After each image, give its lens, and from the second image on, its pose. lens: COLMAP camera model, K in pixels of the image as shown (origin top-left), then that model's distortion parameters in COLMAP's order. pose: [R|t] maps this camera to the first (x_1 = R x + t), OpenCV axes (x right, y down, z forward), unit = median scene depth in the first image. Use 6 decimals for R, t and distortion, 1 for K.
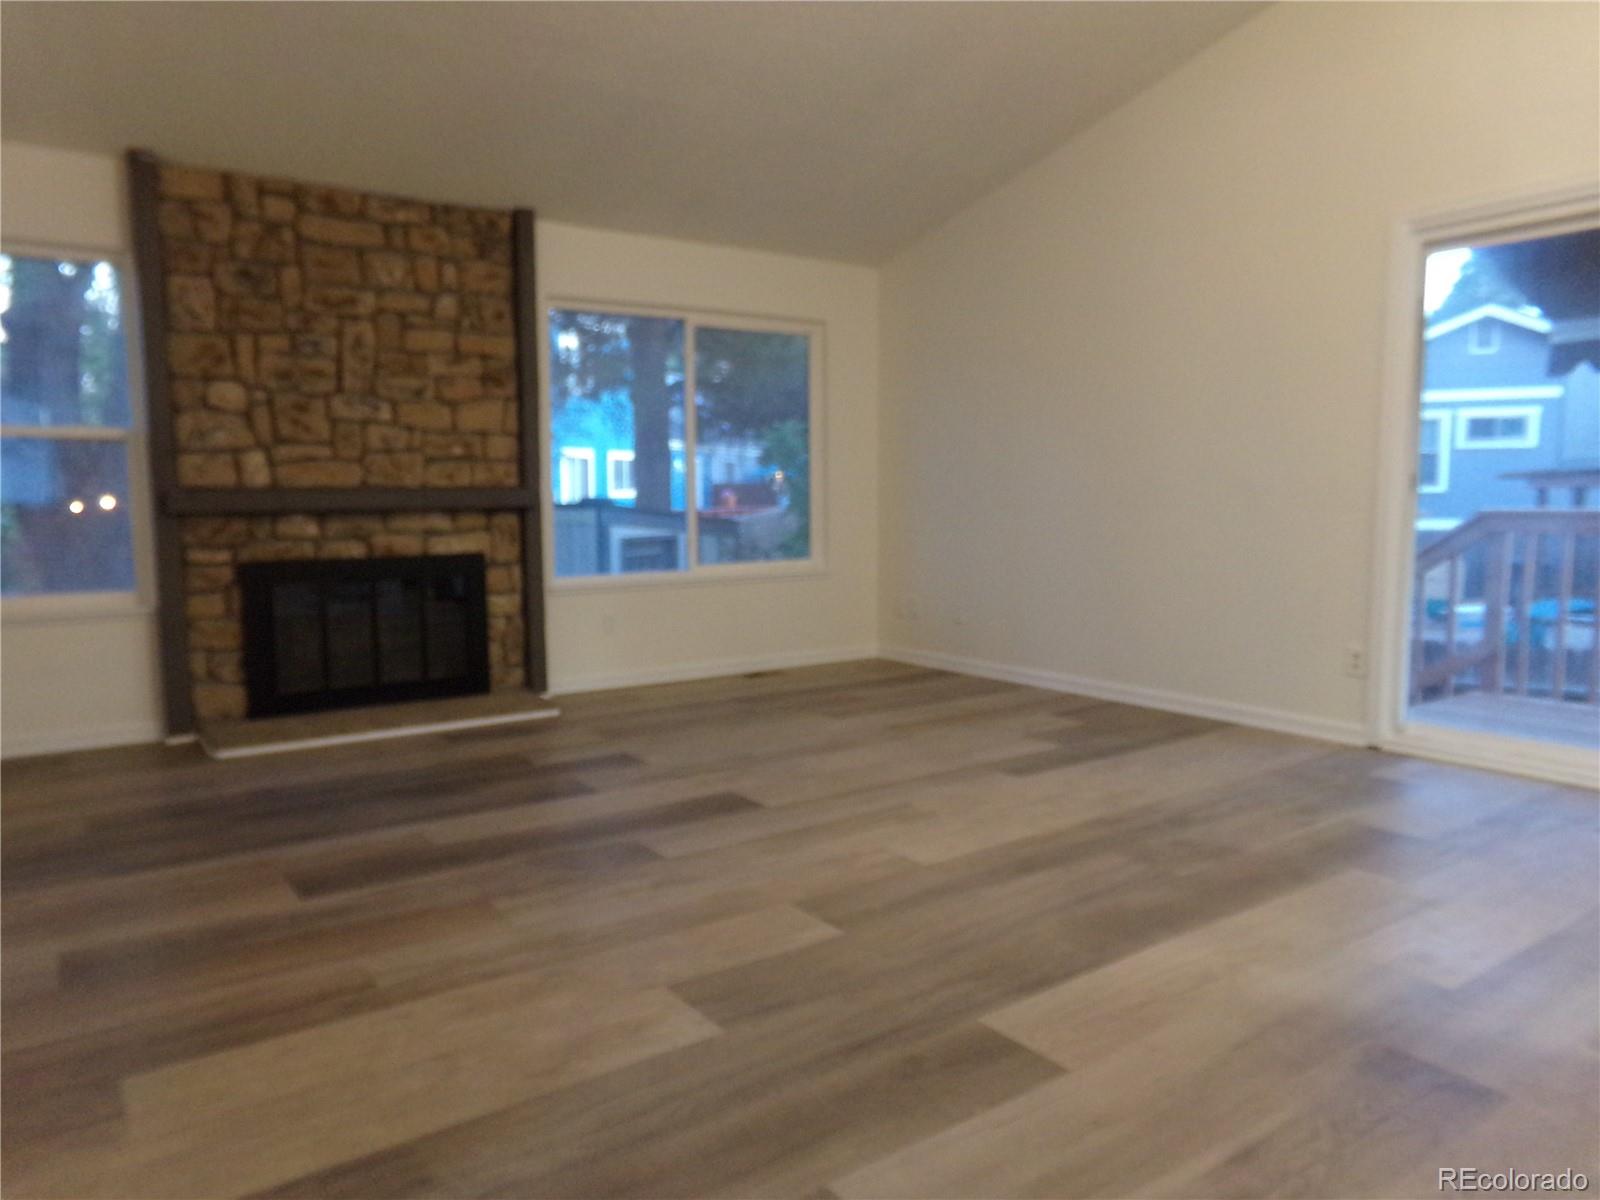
lens RADIAL K [[1102.4, 0, 811.3], [0, 1102.4, 599.8], [0, 0, 1]] dist [-0.055276, 0.092340]
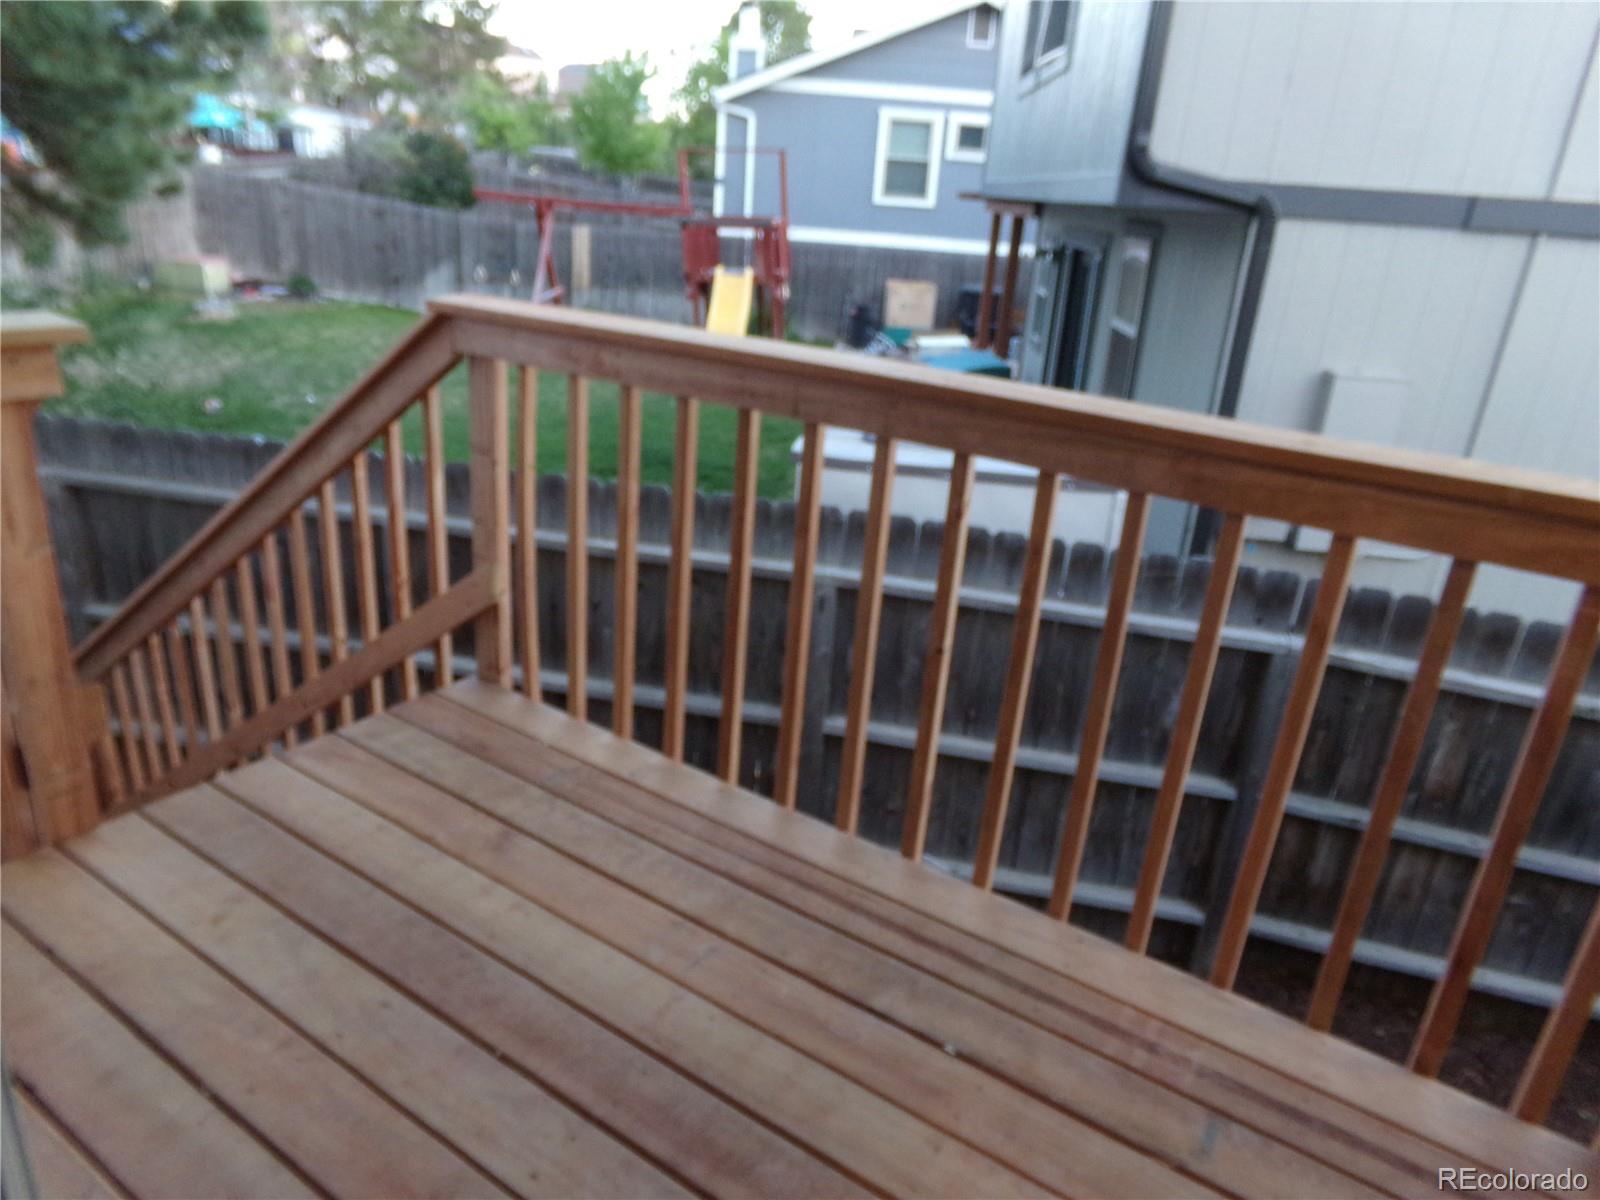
lens RADIAL K [[1102.4, 0, 794.6], [0, 1102.4, 609.0], [0, 0, 1]] dist [-0.055276, 0.092340]
pose [[0.938097, -0.064471, 0.340319, 0.617549], [-0.032613, 0.961720, 0.272088, -0.093791], [-0.344833, -0.266344, 0.900084, 0.546389]]
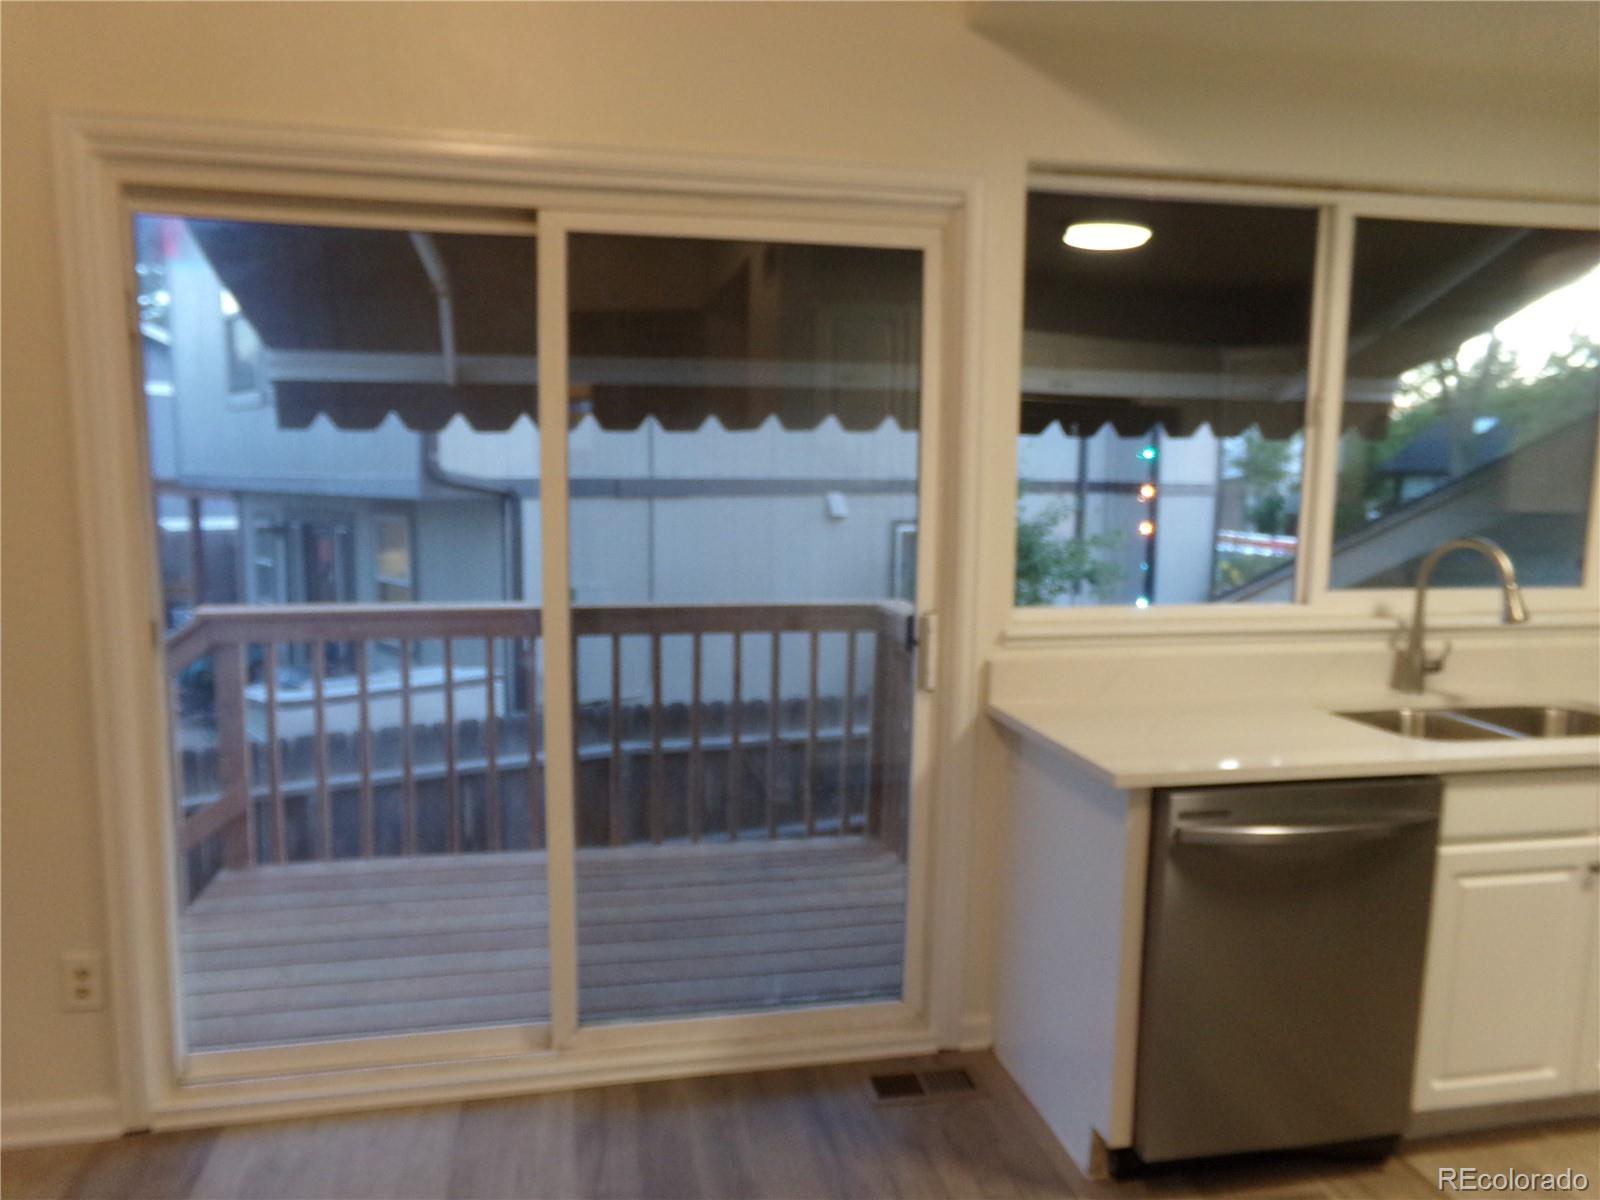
lens RADIAL K [[1102.4, 0, 792.0], [0, 1102.4, 610.5], [0, 0, 1]] dist [-0.055276, 0.092340]
pose [[0.410653, -0.105120, 0.905712, 0.157177], [0.080154, 0.993648, 0.078984, -0.112662], [-0.908262, 0.040162, 0.416470, 0.403206]]
